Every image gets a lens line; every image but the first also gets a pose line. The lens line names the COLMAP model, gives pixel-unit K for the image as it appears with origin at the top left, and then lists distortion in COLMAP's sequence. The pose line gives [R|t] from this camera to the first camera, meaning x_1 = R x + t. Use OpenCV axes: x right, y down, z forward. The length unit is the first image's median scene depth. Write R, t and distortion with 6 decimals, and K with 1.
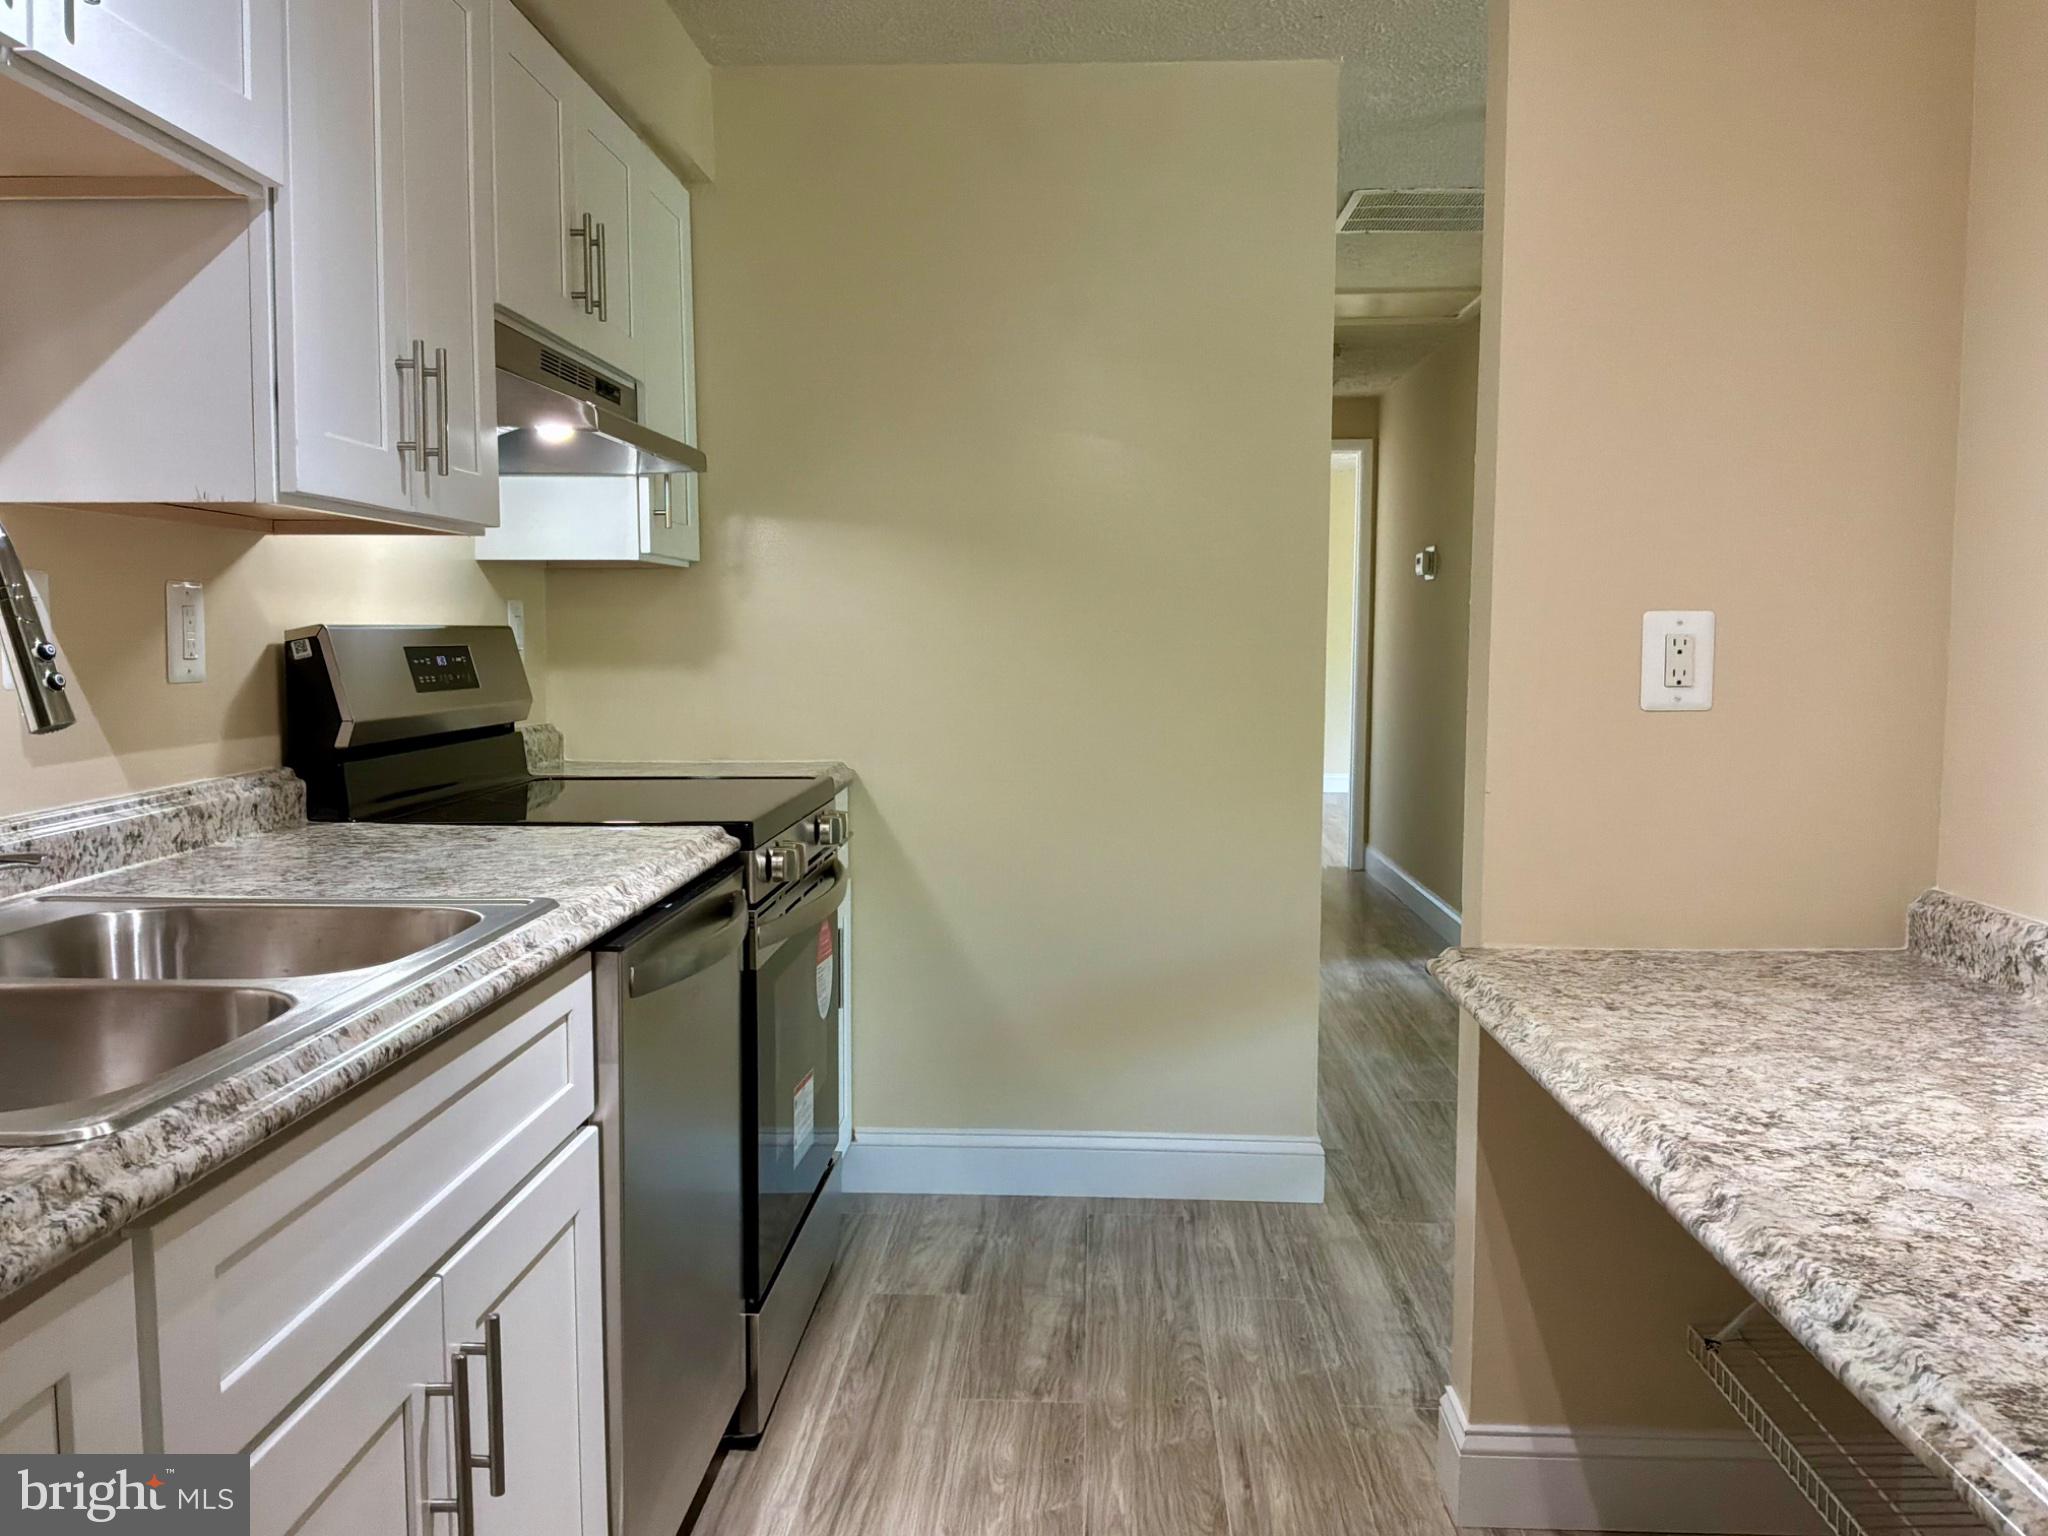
lens RADIAL K [[1695.0, 0, 1029.5], [0, 1695.0, 770.5], [0, 0, 1]] dist [0.098552, -0.195325]
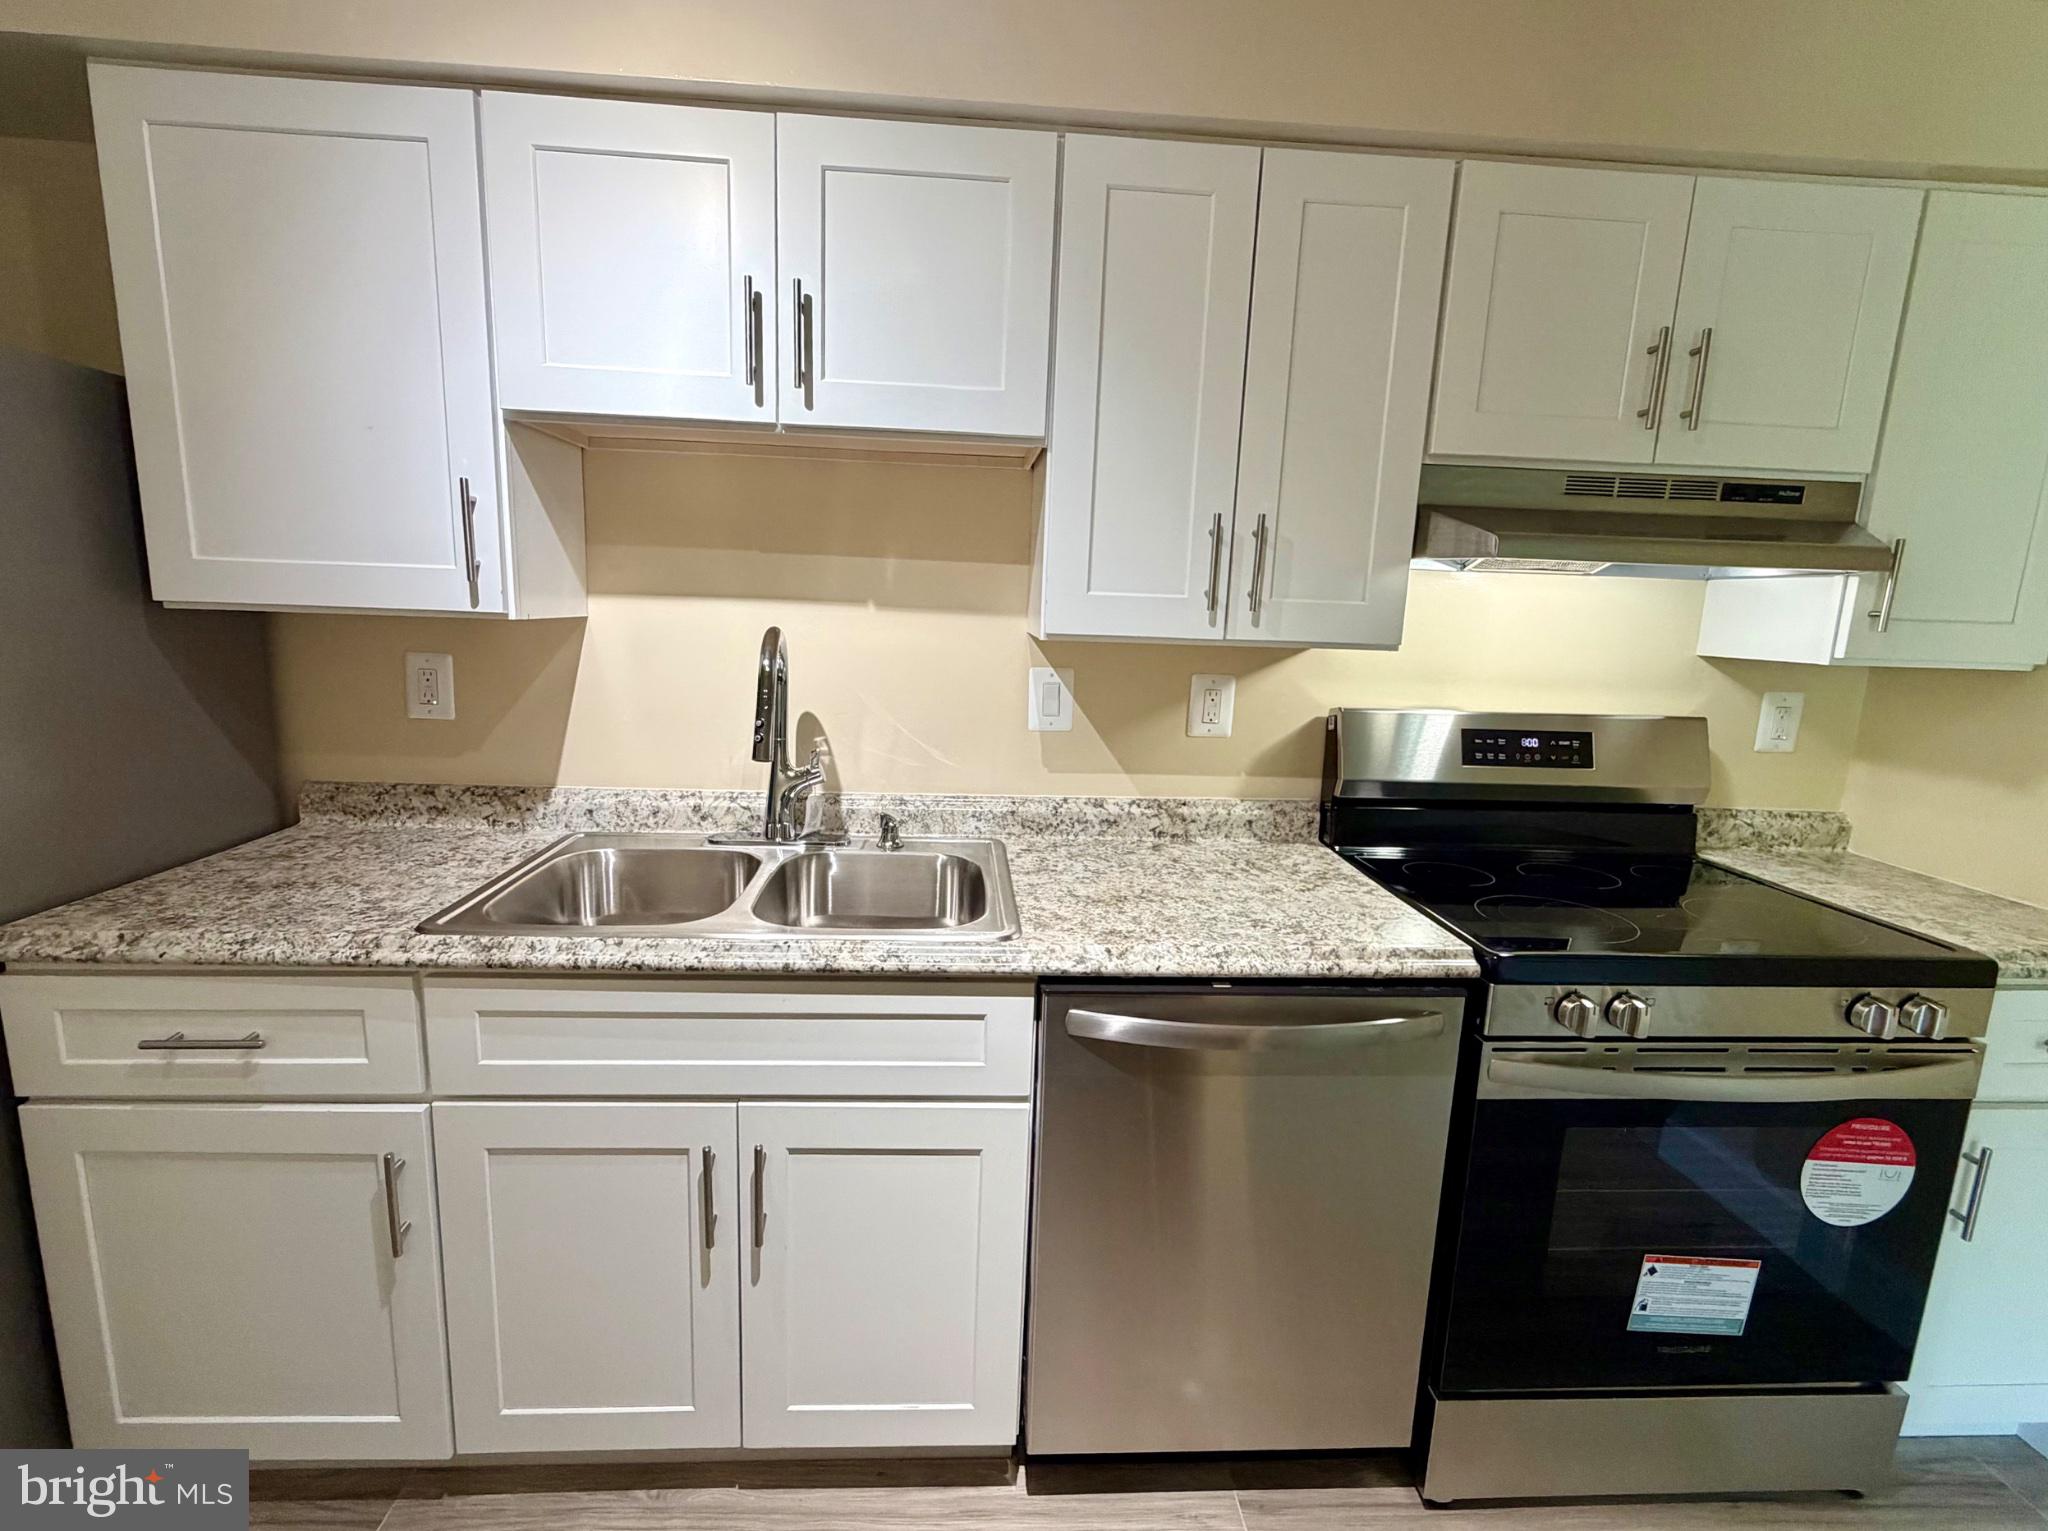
lens RADIAL K [[933.0, 0, 1031.3], [0, 933.0, 763.7], [0, 0, 1]] dist [-0.004567, 0.000223]
pose [[0.101514, 0.171956, -0.979860, 0.369836], [-0.115248, 0.980350, 0.160102, -0.154513], [0.988136, 0.096675, 0.119337, 0.767634]]
